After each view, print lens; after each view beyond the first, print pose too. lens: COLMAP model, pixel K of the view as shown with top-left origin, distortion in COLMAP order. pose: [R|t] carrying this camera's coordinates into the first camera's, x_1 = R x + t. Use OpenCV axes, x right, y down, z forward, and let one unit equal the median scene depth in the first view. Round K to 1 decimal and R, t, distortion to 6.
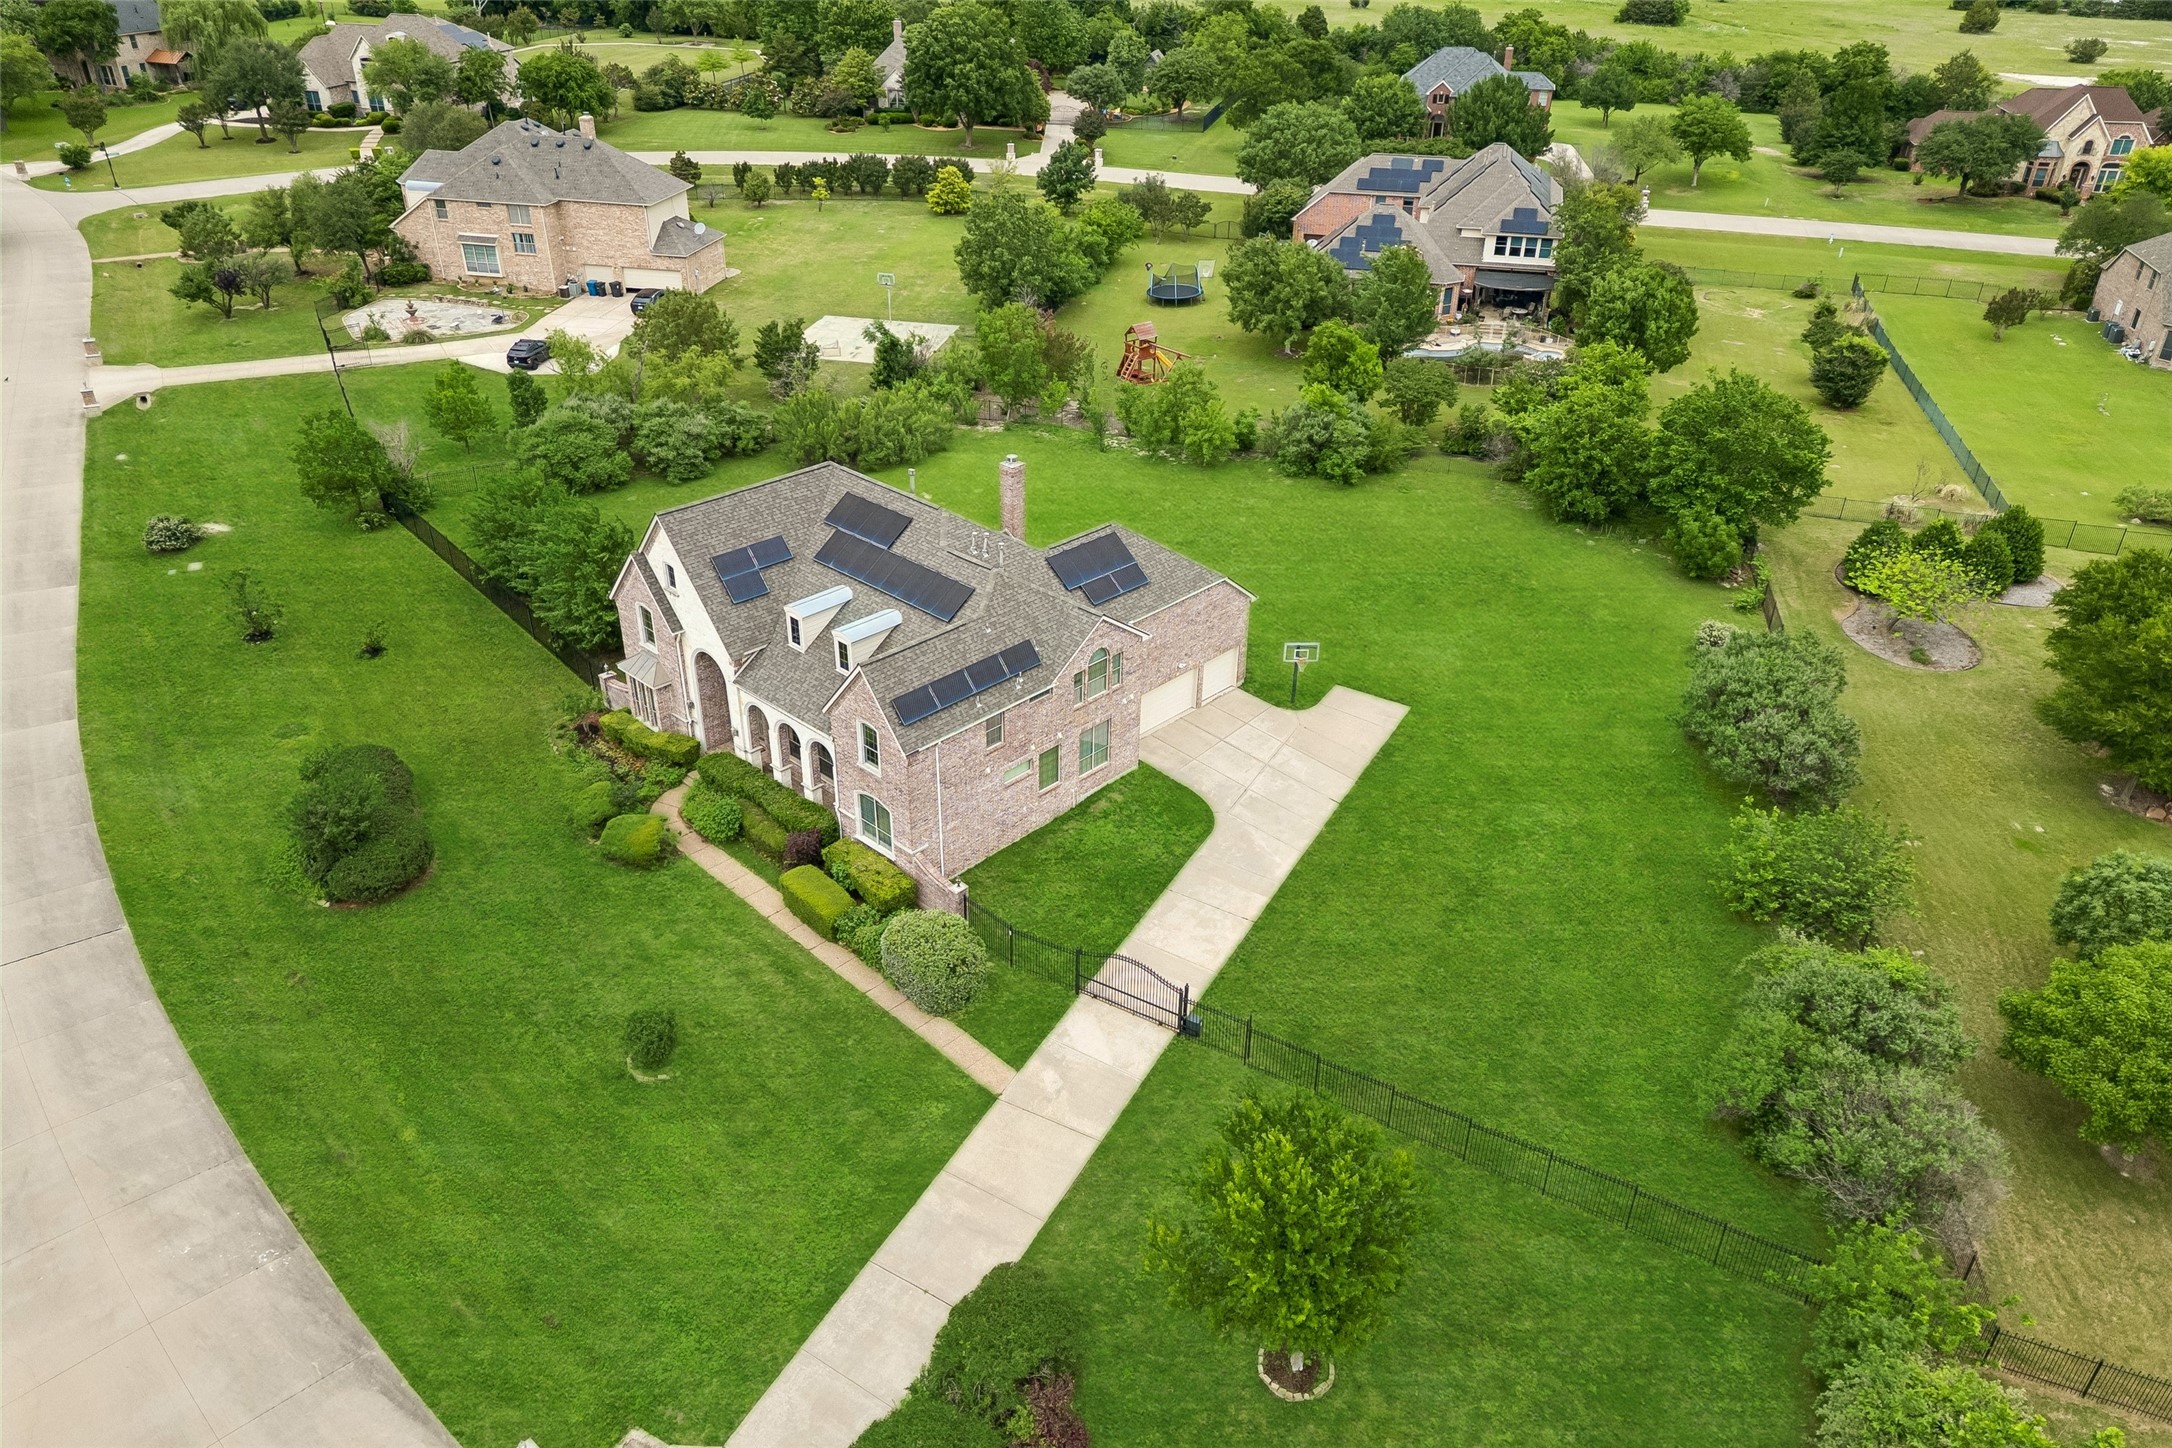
lens RADIAL K [[1490.1, 0, 1075.2], [0, 1490.1, 735.2], [0, 0, 1]] dist [0.064837, -0.054389]
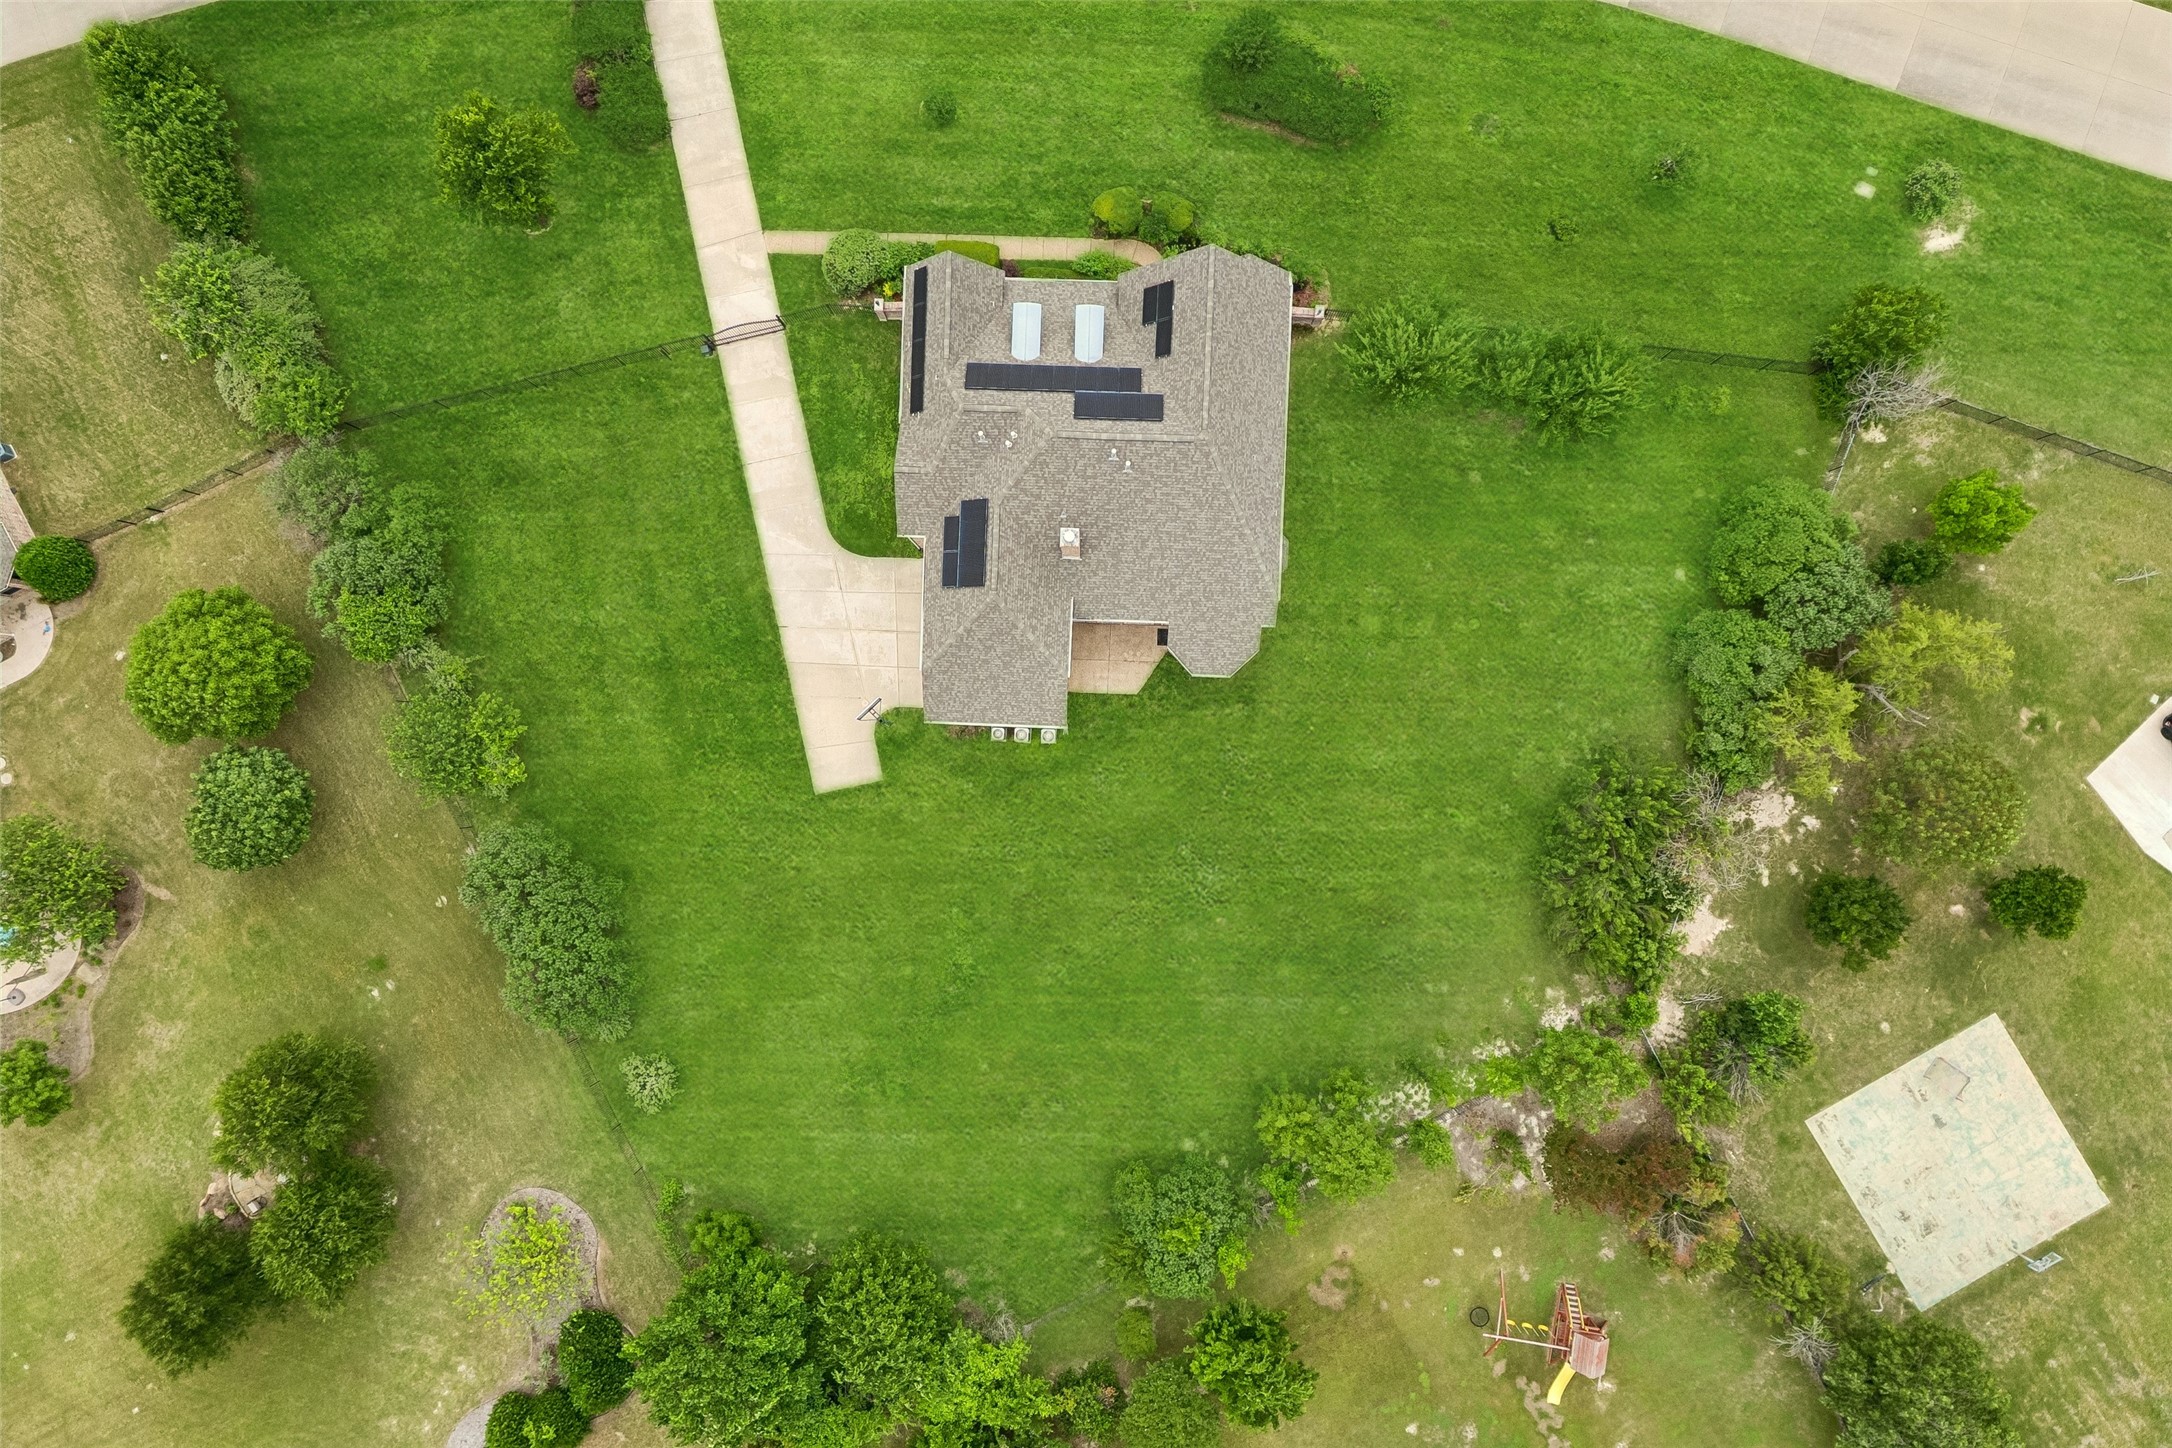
lens RADIAL K [[1490.1, 0, 1075.2], [0, 1490.1, 735.2], [0, 0, 1]] dist [0.064837, -0.054389]
pose [[-0.742465, 0.669882, -0.002157, 0.055583], [-0.332075, -0.365256, 0.869663, -1.243510], [0.581784, 0.646410, 0.493641, 0.598452]]
